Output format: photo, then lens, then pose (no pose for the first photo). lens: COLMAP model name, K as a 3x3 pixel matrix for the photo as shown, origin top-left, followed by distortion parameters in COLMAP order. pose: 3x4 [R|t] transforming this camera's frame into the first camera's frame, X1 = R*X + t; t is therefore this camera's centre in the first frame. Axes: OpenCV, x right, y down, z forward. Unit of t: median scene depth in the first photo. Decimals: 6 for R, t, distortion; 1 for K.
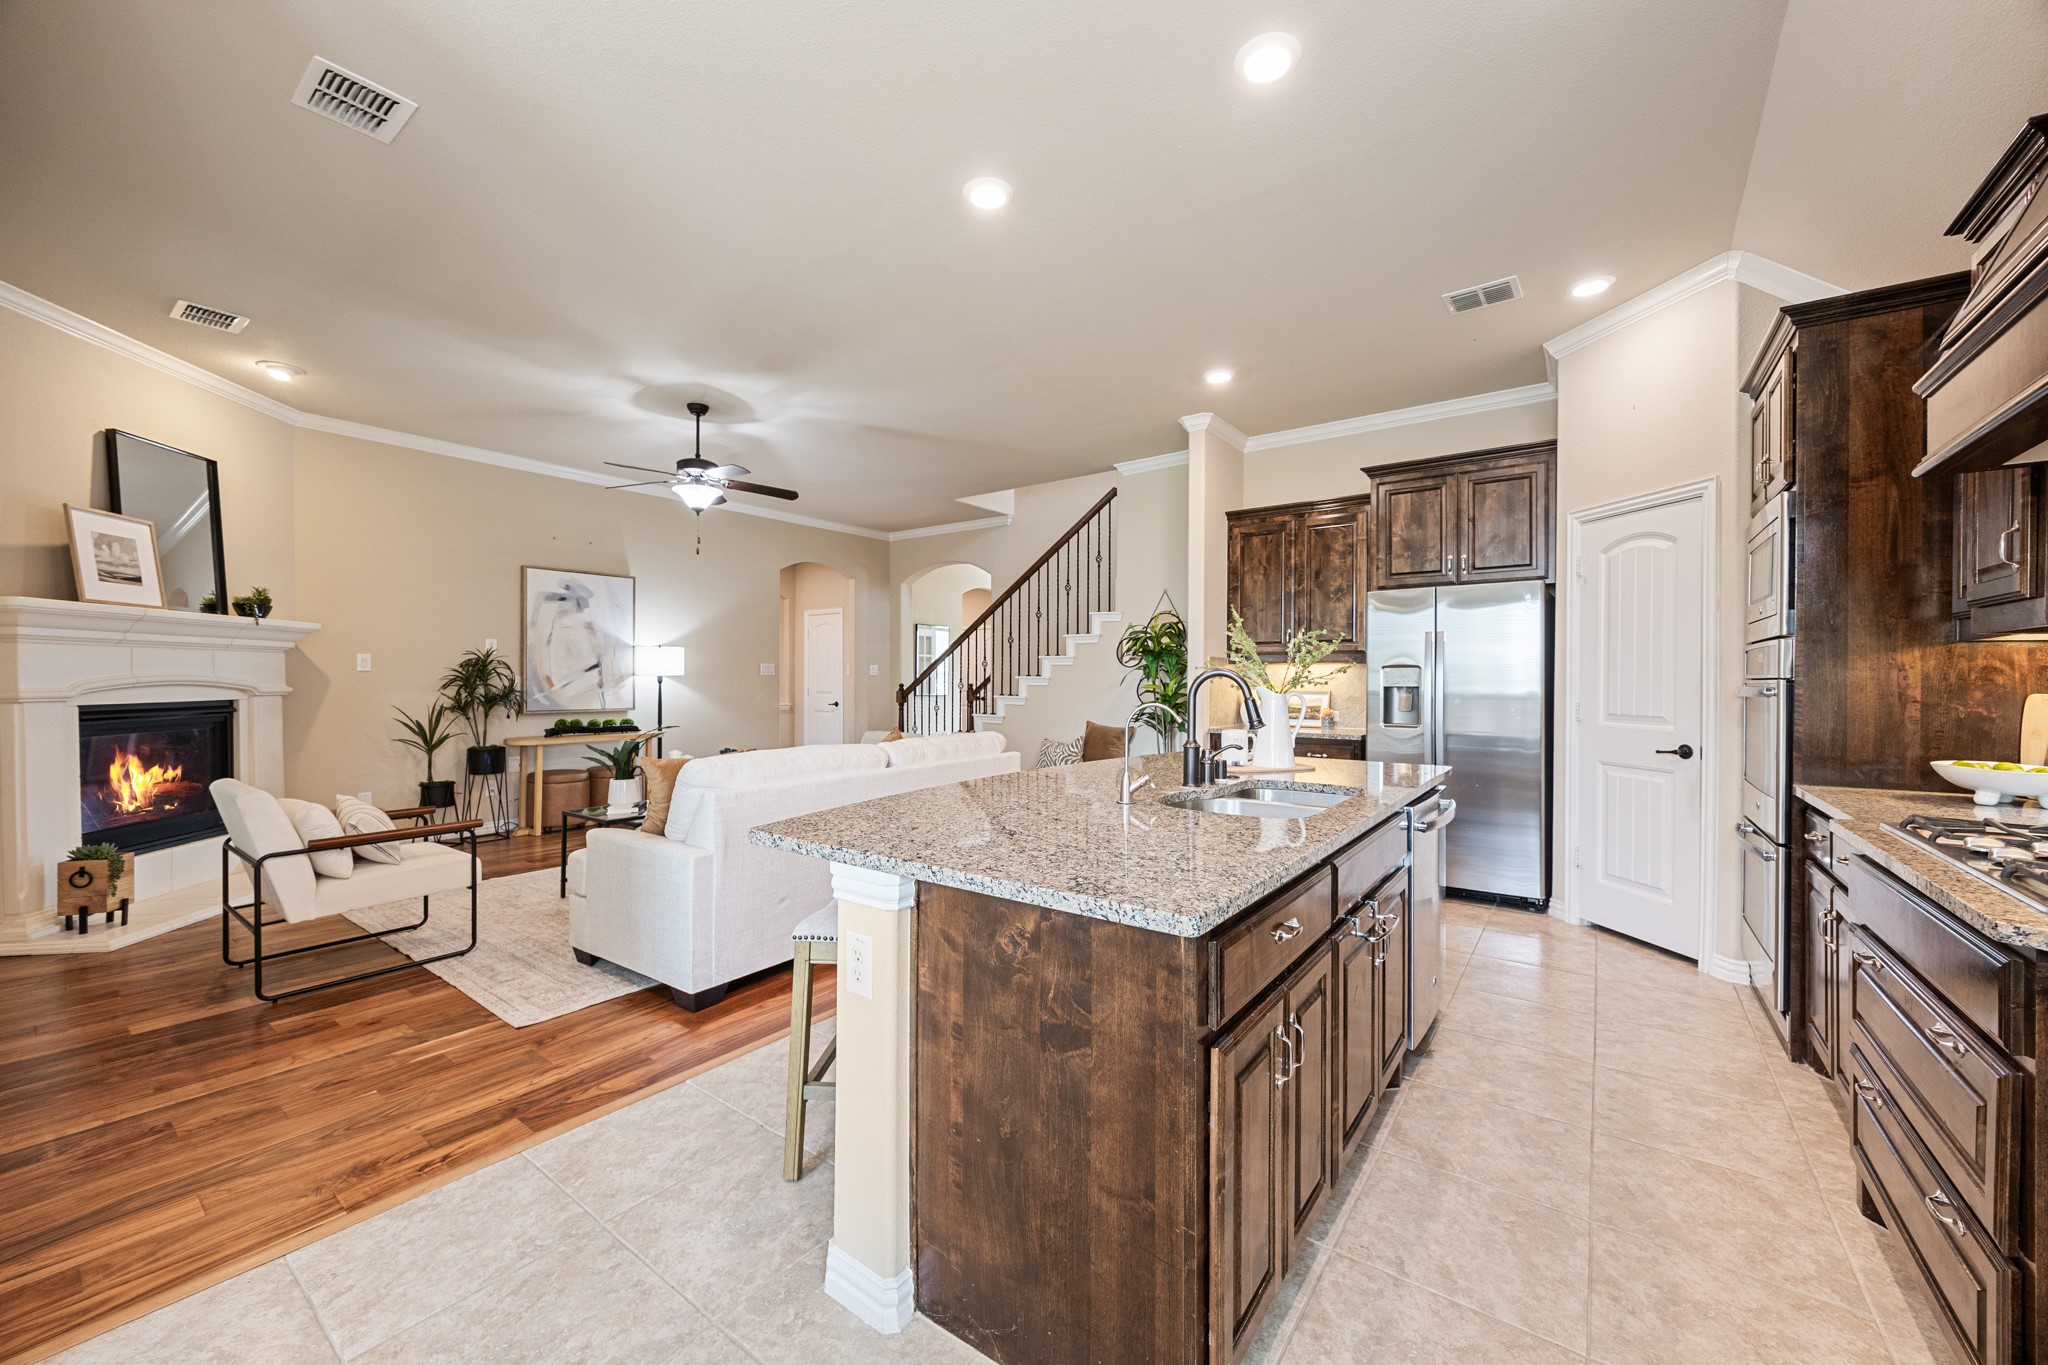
lens RADIAL K [[790.1, 0, 1017.7], [0, 790.1, 677.5], [0, 0, 1]] dist [-0.002474, -0.000050]
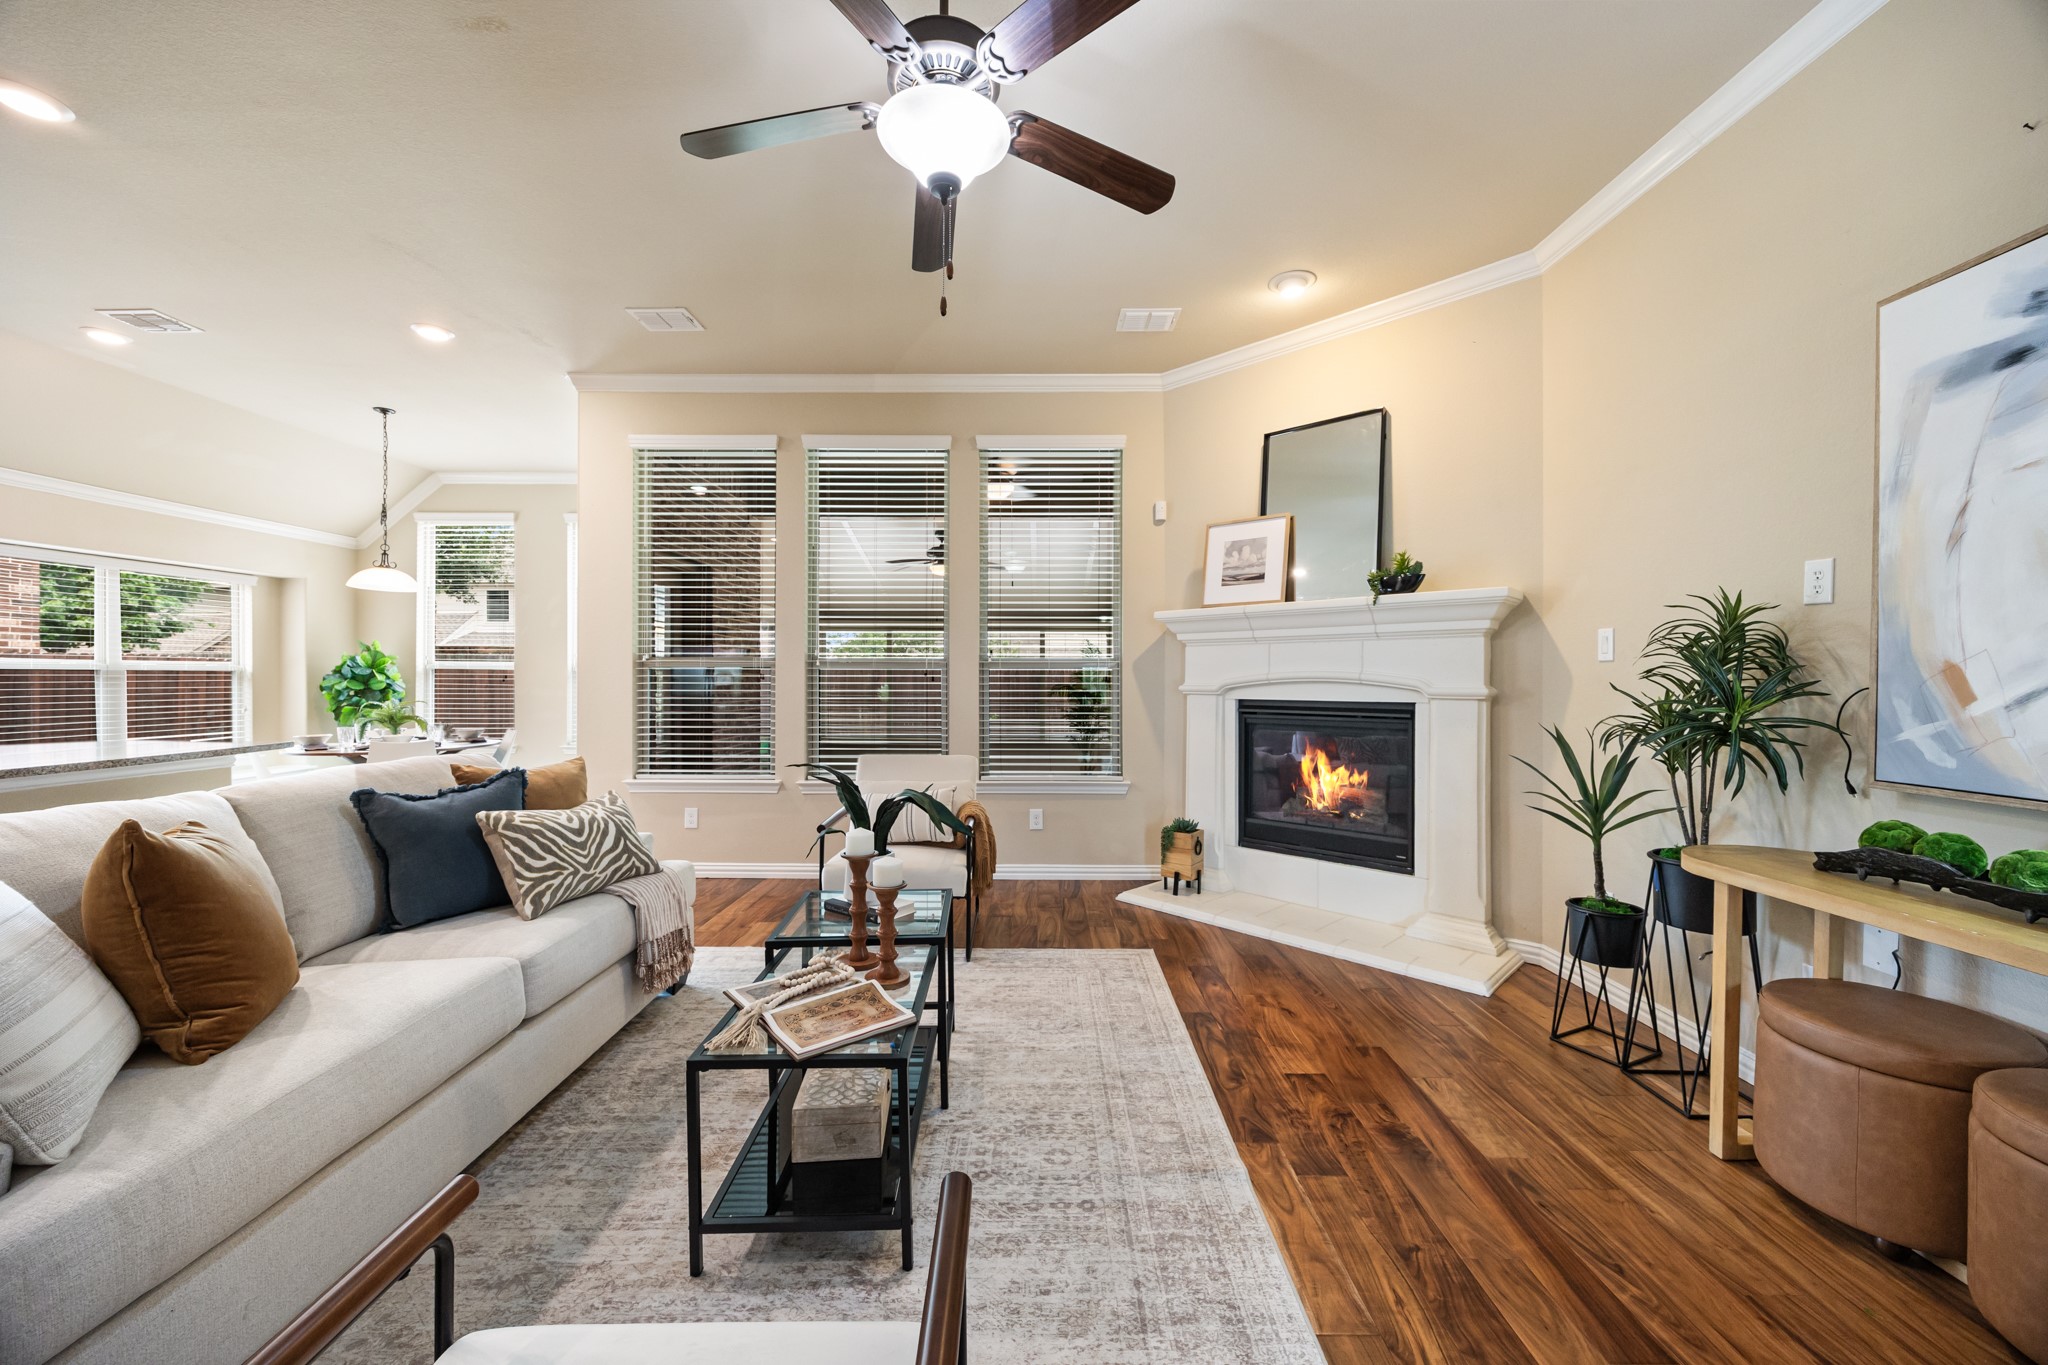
lens RADIAL K [[790.1, 0, 1041.6], [0, 790.1, 677.7], [0, 0, 1]] dist [-0.002474, -0.000050]
pose [[-0.802754, -0.004038, -0.596296, -0.302645], [-0.003982, 0.999991, -0.001411, 0.008070], [0.596297, 0.001242, -0.802763, 1.733054]]
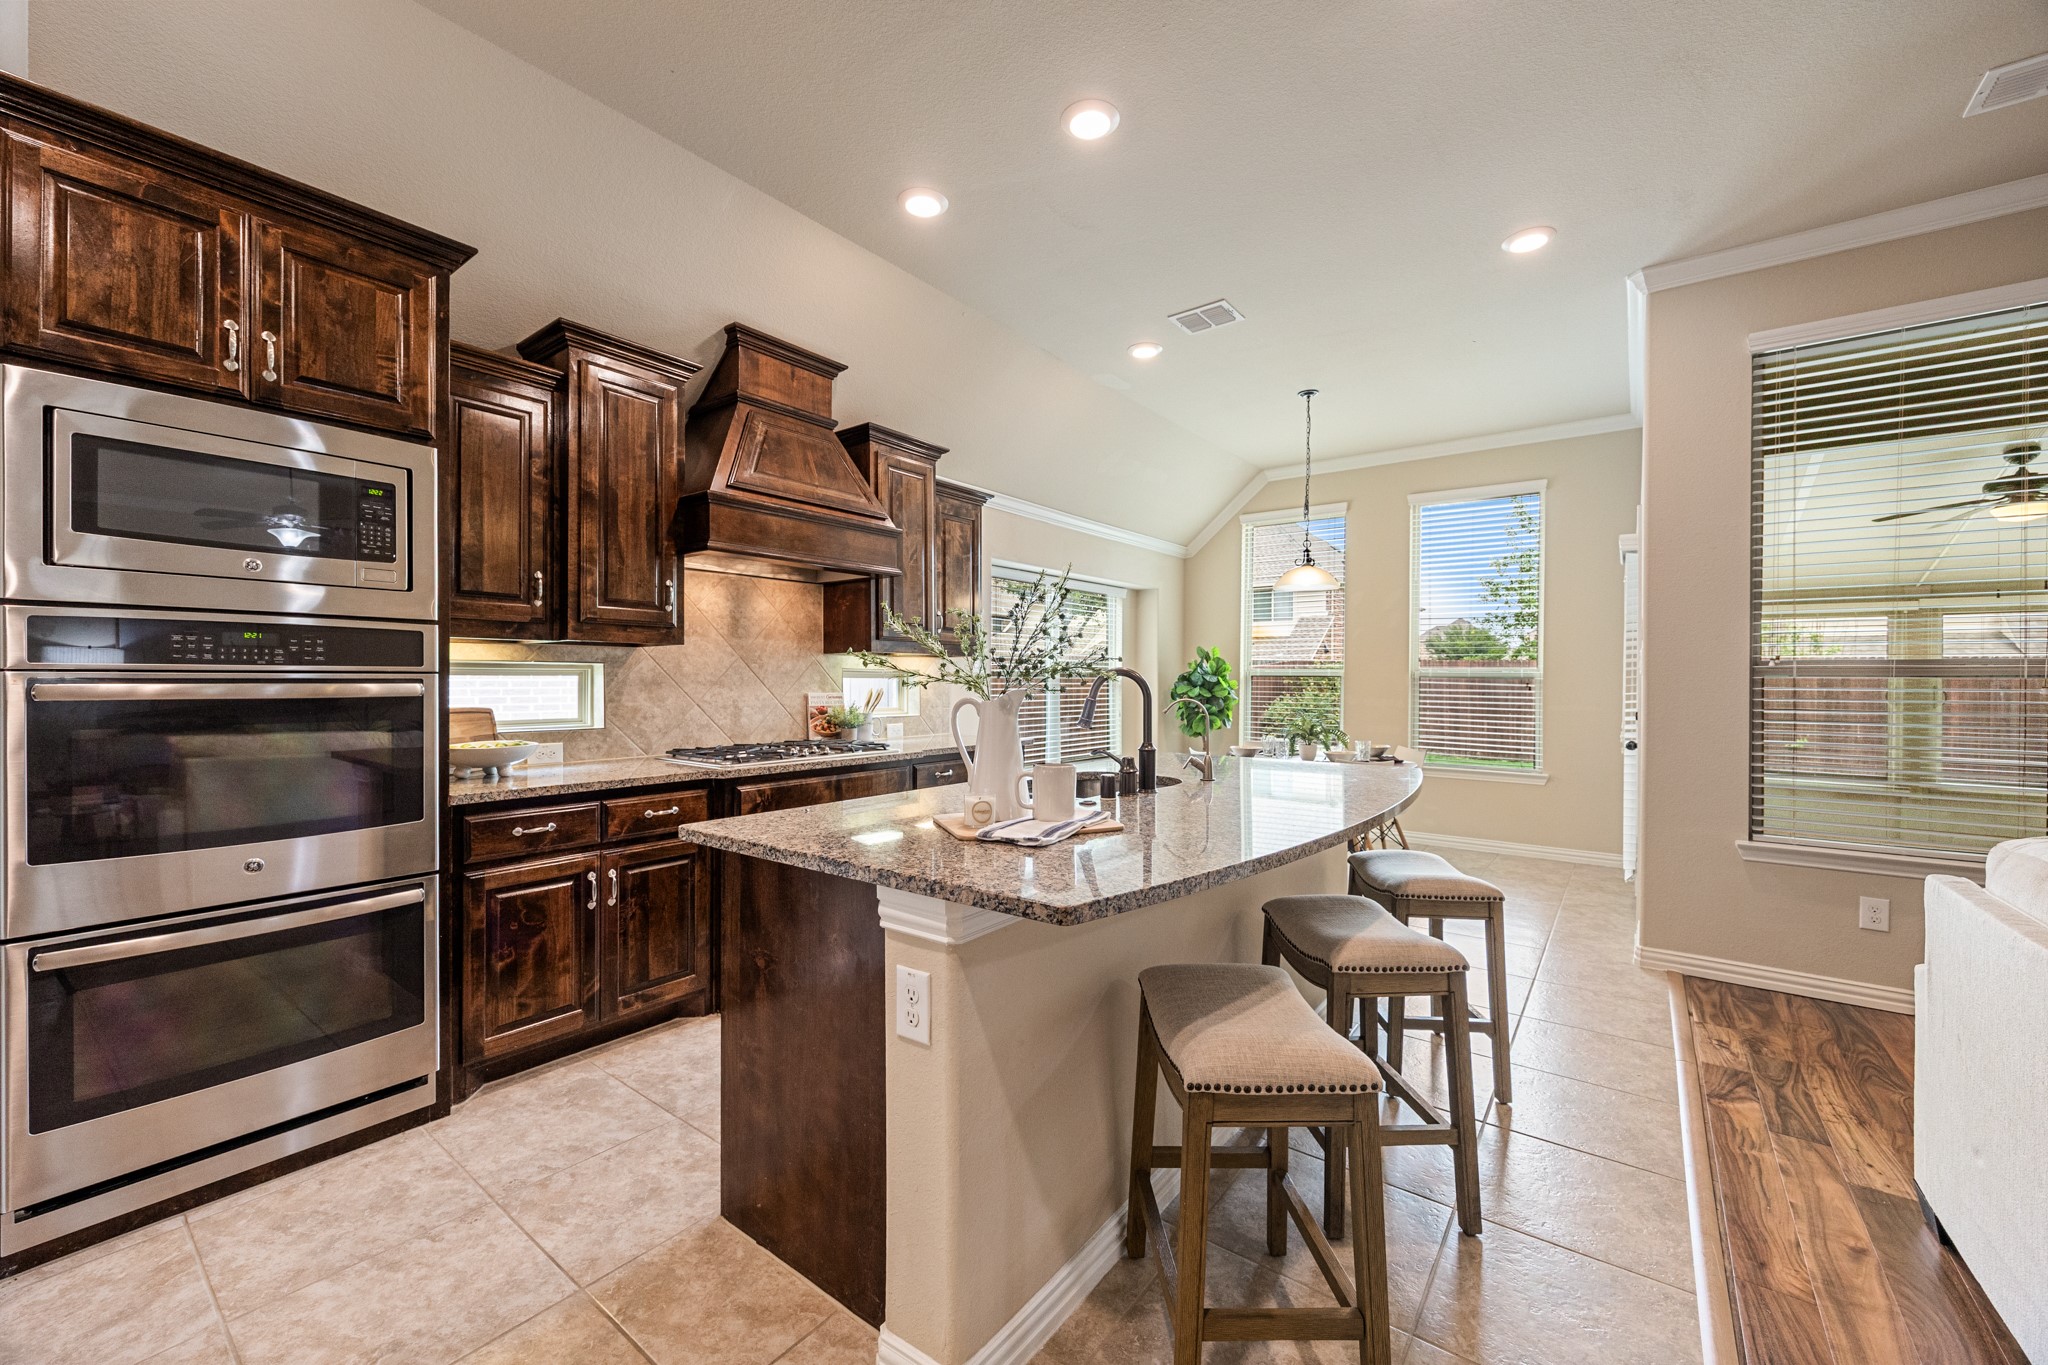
lens RADIAL K [[790.1, 0, 1011.9], [0, 790.1, 686.0], [0, 0, 1]] dist [-0.002474, -0.000050]
pose [[-0.999538, -0.010333, 0.028601, 0.228674], [-0.010016, 0.999887, 0.011213, -0.000980], [-0.028713, 0.010921, -0.999528, 1.219793]]
